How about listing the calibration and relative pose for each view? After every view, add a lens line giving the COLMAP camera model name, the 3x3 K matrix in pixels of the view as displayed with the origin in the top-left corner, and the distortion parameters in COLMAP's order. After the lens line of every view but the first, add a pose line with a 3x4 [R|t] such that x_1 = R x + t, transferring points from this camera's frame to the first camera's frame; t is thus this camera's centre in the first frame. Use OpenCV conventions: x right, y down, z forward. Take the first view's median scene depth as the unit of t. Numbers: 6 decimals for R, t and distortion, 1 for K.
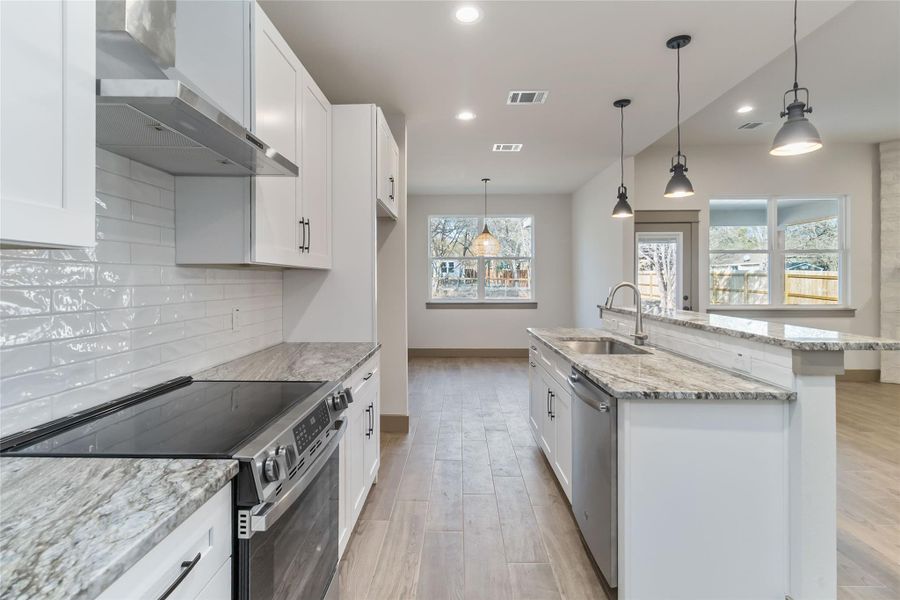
lens RADIAL K [[437.7, 0, 450.0], [0, 437.7, 281.1], [0, 0, 1]] dist [0.000946, 0.000289]
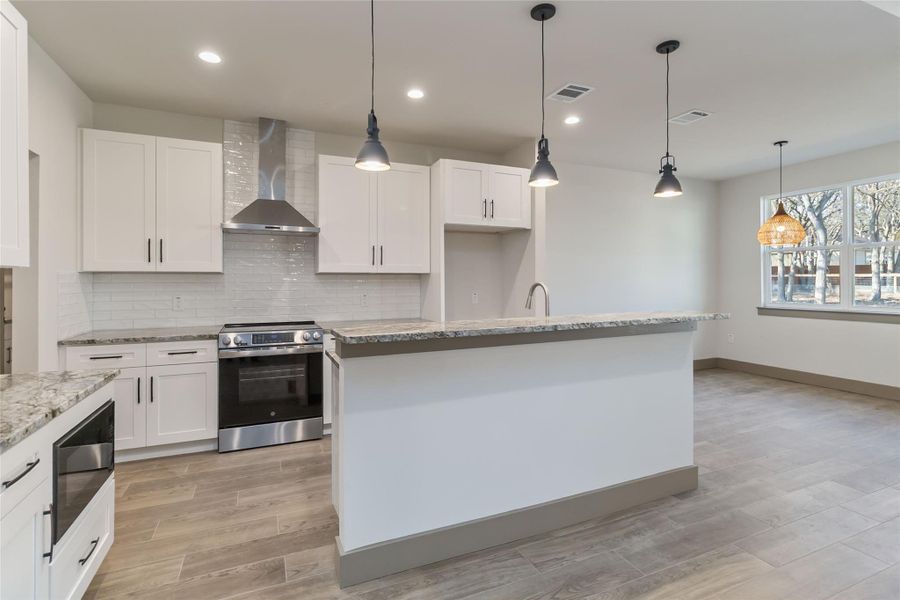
lens RADIAL K [[437.7, 0, 450.0], [0, 437.7, 281.1], [0, 0, 1]] dist [0.000946, 0.000289]
pose [[0.415746, 0.000007, -0.909481, 0.595468], [0.001385, 0.999999, 0.000641, 0.000110], [0.909480, -0.001526, 0.415745, 0.216606]]
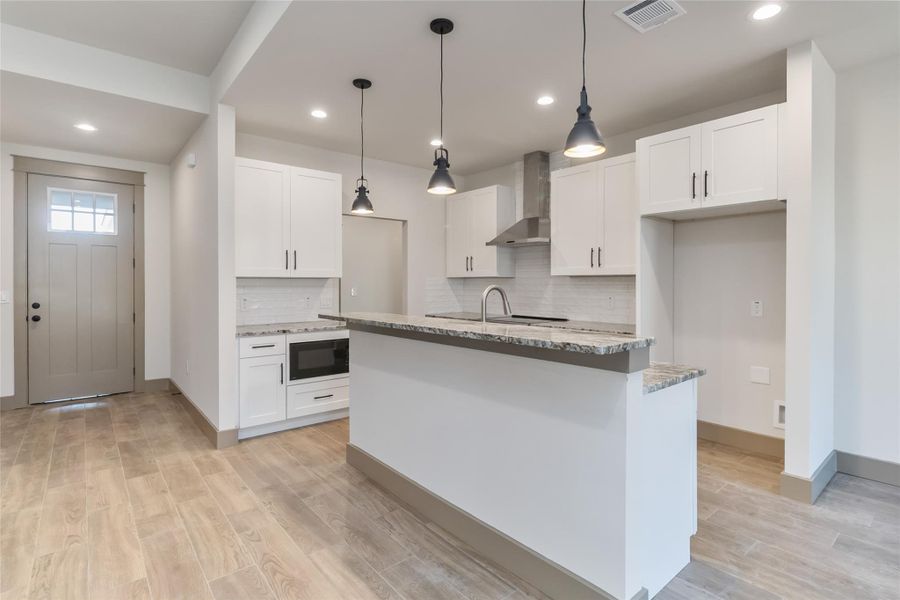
lens RADIAL K [[442.3, 0, 456.7], [0, 442.3, 282.2], [0, 0, 1]] dist [0.001487, -0.000587]
pose [[-0.749039, 0.001688, -0.662523, 0.533724], [0.001346, 0.999999, 0.001026, -0.002878], [0.662524, -0.000123, -0.749041, 0.820747]]
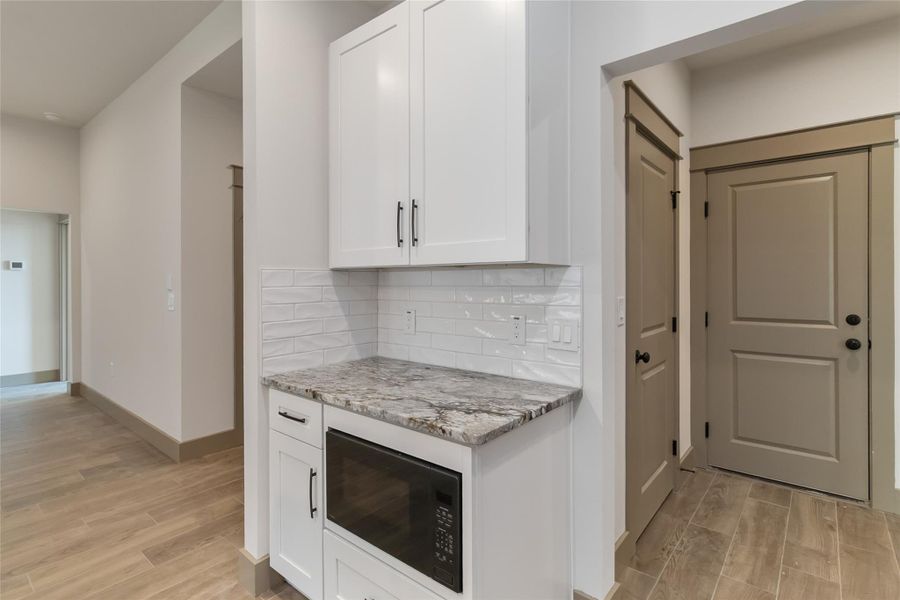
lens RADIAL K [[442.3, 0, 456.7], [0, 442.3, 282.2], [0, 0, 1]] dist [0.001487, -0.000587]
pose [[-0.790443, 0.001473, 0.612534, 0.020424], [0.003425, 0.999992, 0.002015, 0.000419], [-0.612527, 0.003691, -0.790441, 0.289626]]
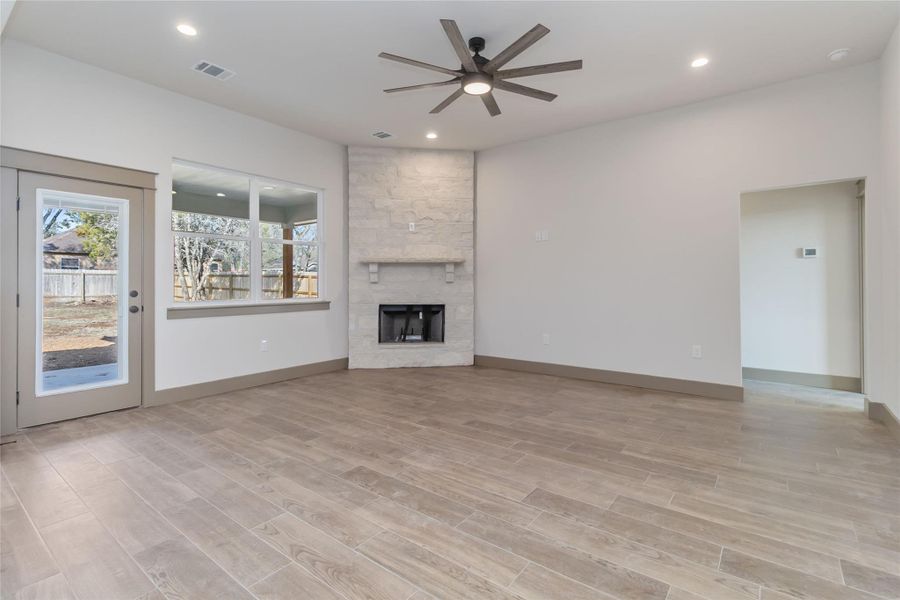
lens RADIAL K [[423.6, 0, 451.7], [0, 423.6, 282.2], [0, 0, 1]] dist [-0.001300, -0.000010]
pose [[0.587377, 0.003587, 0.809306, 0.297037], [0.001932, 0.999981, -0.005835, 0.025179], [-0.809311, 0.004991, 0.587359, 0.192005]]
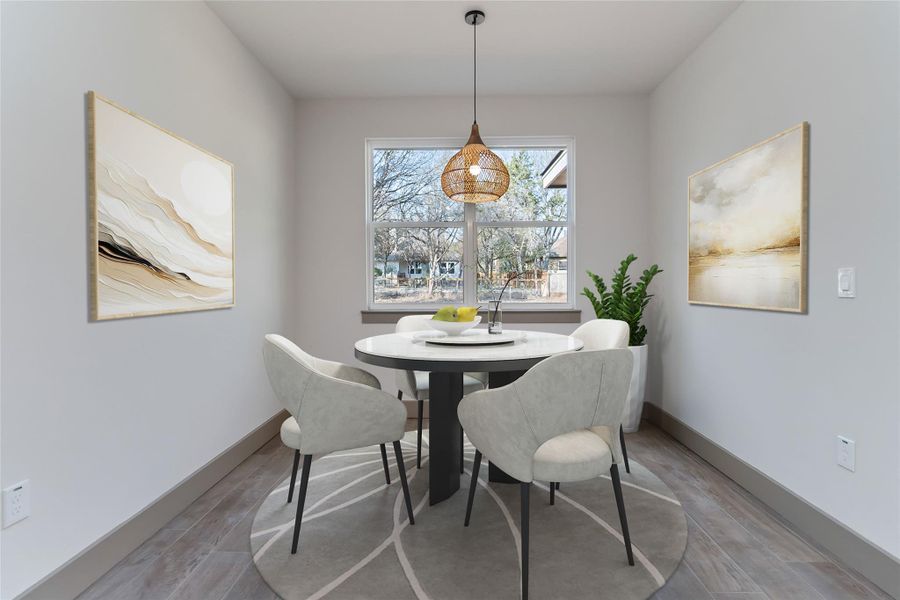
lens RADIAL K [[436.5, 0, 450.4], [0, 436.5, 285.4], [0, 0, 1]] dist [0.001085, 0.000221]
pose [[0.999969, -0.000929, -0.007770, 0.071954], [0.000949, 0.999996, 0.002522, 0.025964], [0.007768, -0.002529, 0.999967, 0.683449]]
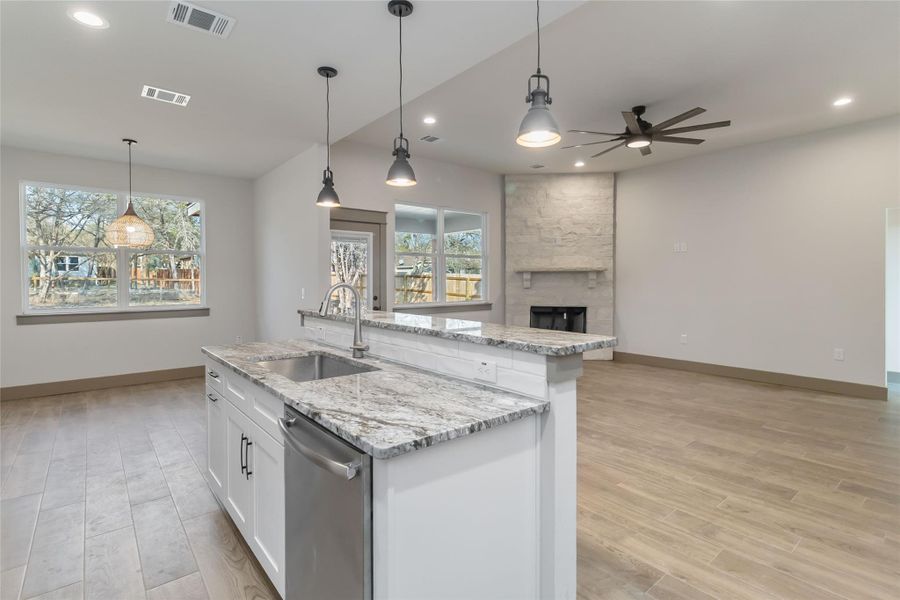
lens RADIAL K [[436.5, 0, 450.4], [0, 436.5, 285.4], [0, 0, 1]] dist [0.001085, 0.000221]
pose [[0.756409, -0.006644, 0.654065, 0.010855], [0.001401, 0.999963, 0.008537, 0.000536], [-0.654097, -0.005541, 0.756390, 0.129319]]
